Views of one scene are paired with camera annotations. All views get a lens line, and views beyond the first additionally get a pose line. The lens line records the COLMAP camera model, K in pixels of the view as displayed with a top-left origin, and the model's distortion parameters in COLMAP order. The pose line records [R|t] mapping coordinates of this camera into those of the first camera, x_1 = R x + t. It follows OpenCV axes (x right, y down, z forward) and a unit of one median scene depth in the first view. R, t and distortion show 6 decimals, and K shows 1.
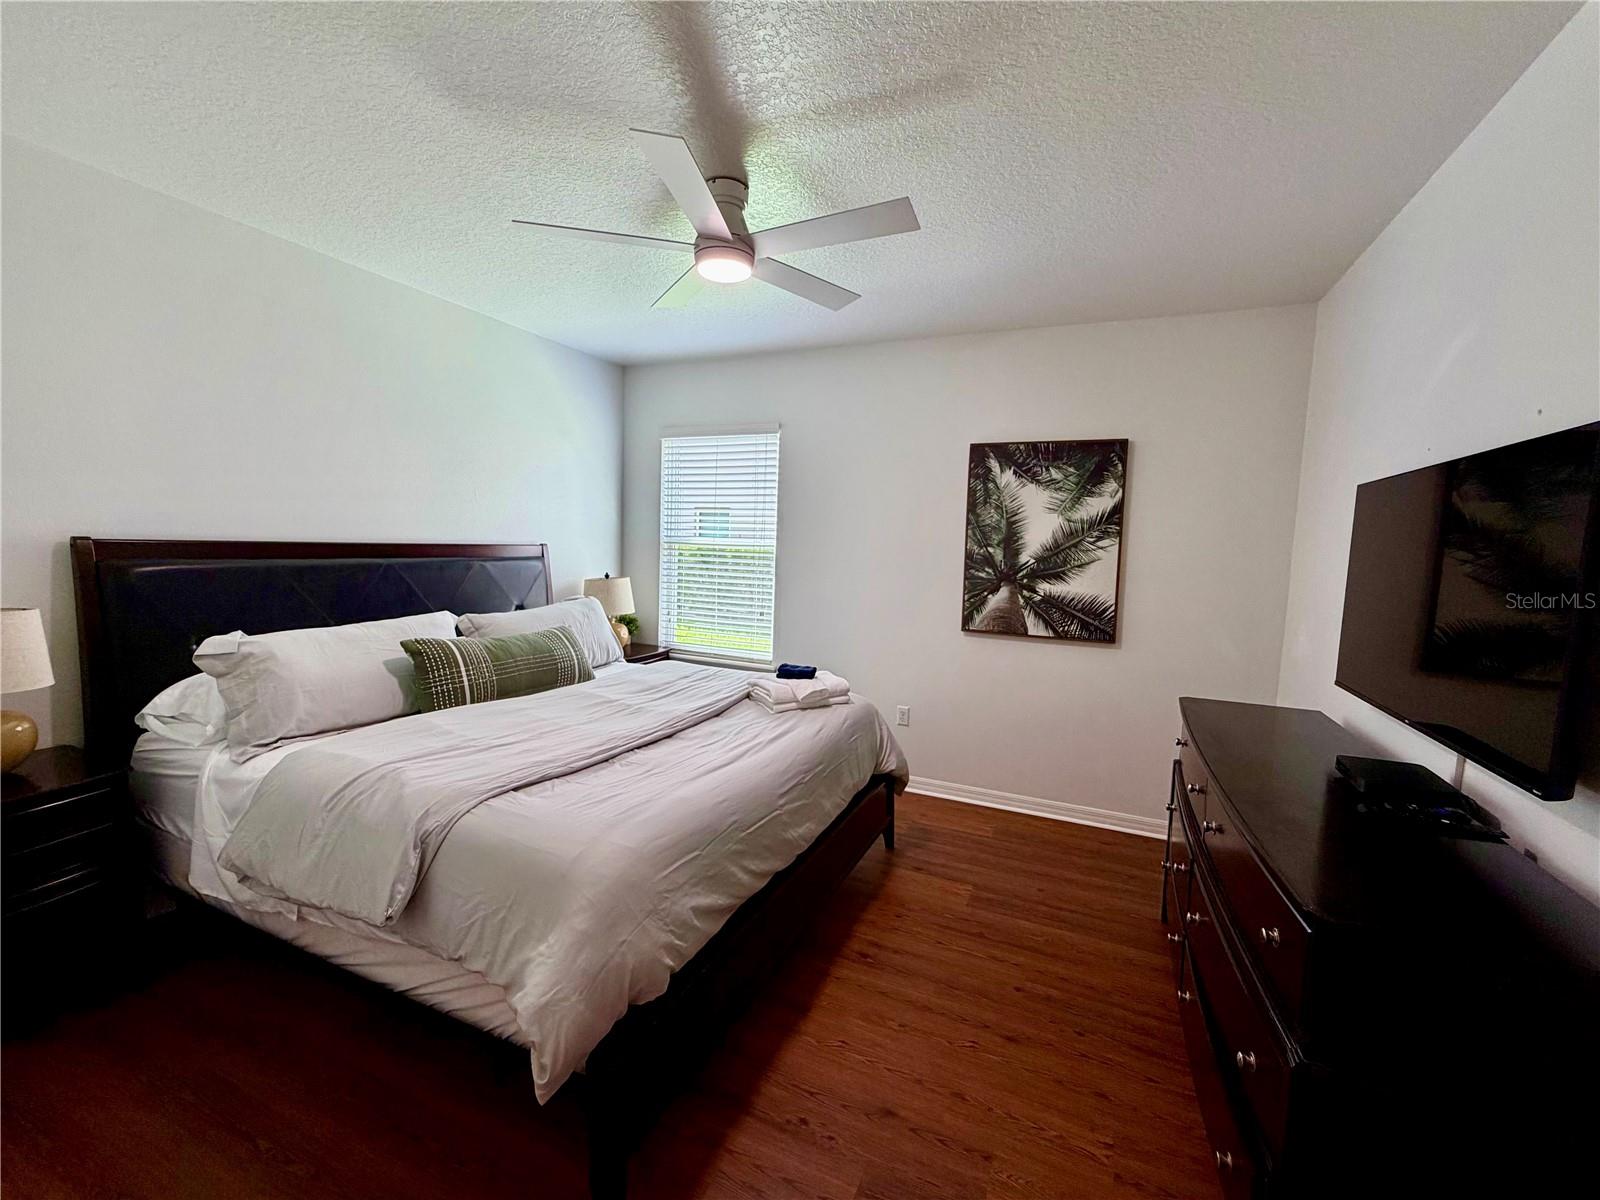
lens RADIAL K [[658.7, 0, 802.4], [0, 658.7, 602.6], [0, 0, 1]] dist [0.000065, -0.000606]
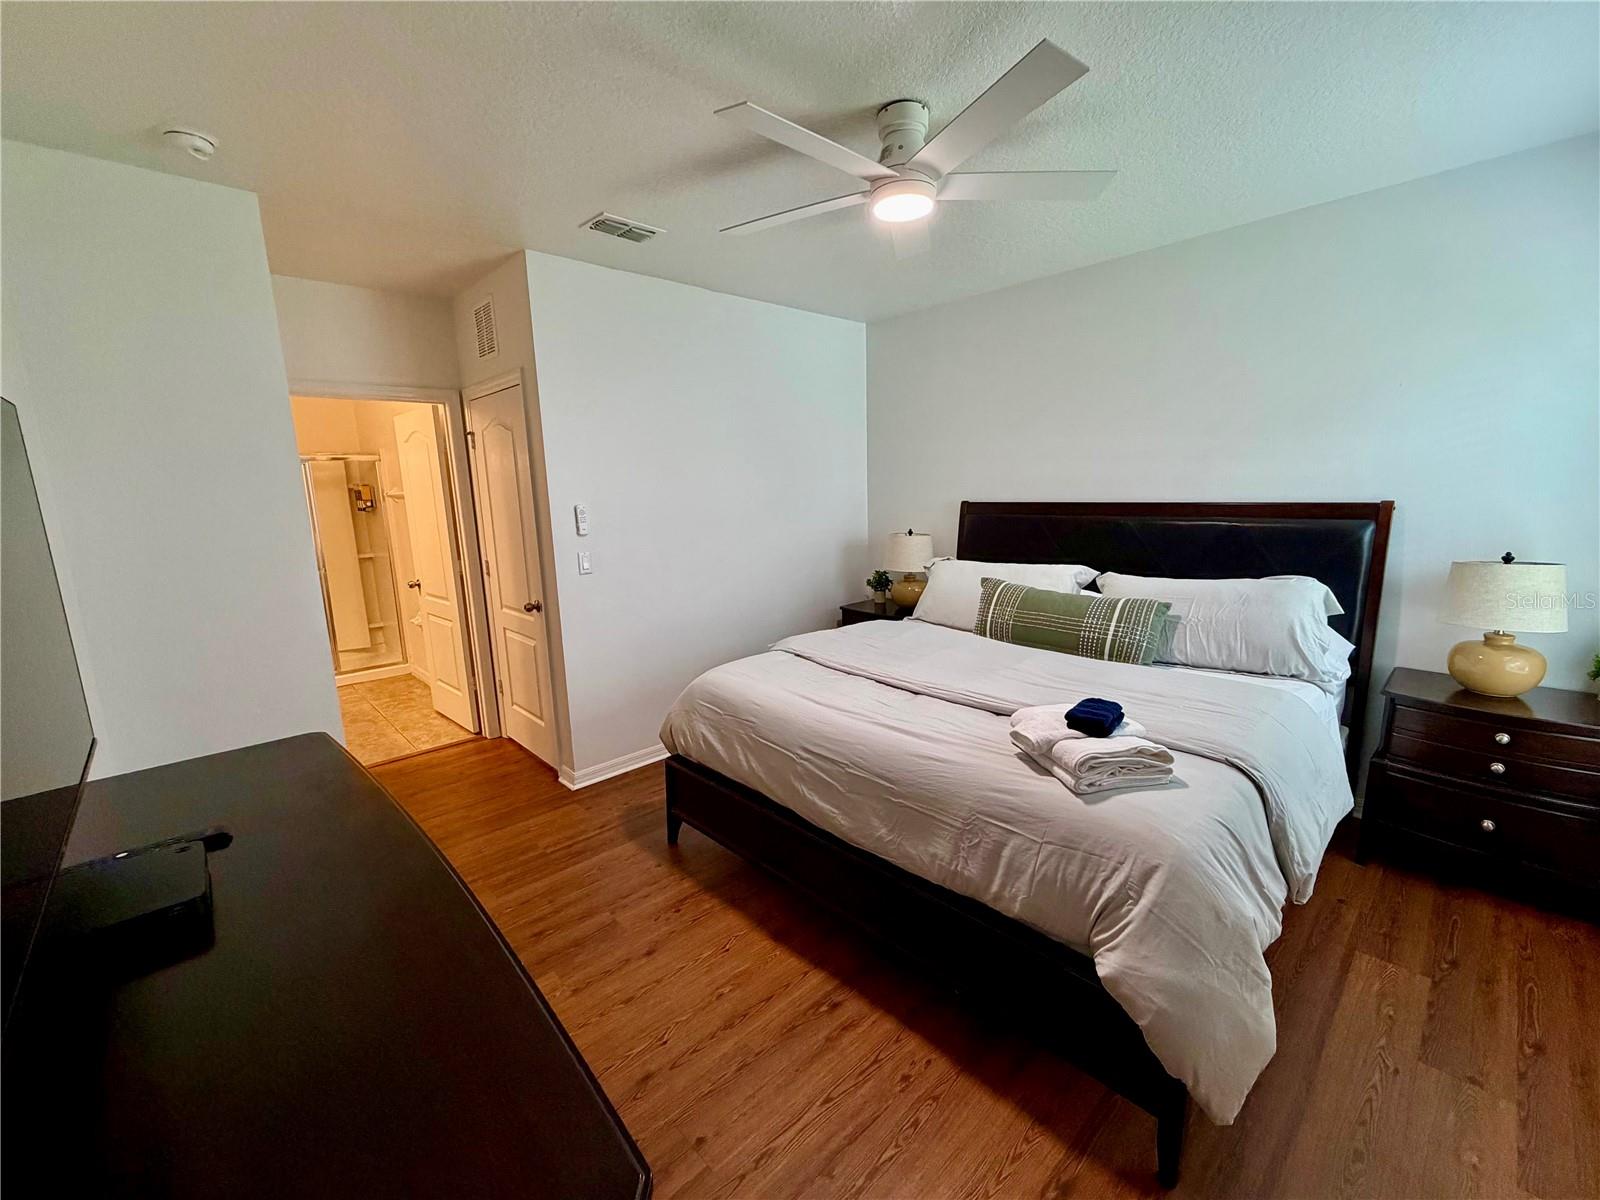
lens RADIAL K [[658.7, 0, 802.4], [0, 658.7, 602.6], [0, 0, 1]] dist [0.000065, -0.000606]
pose [[-0.382106, 0.142258, -0.913103, 0.864201], [-0.066629, 0.981268, 0.180760, -0.121194], [0.921714, 0.129908, -0.365470, 1.304236]]
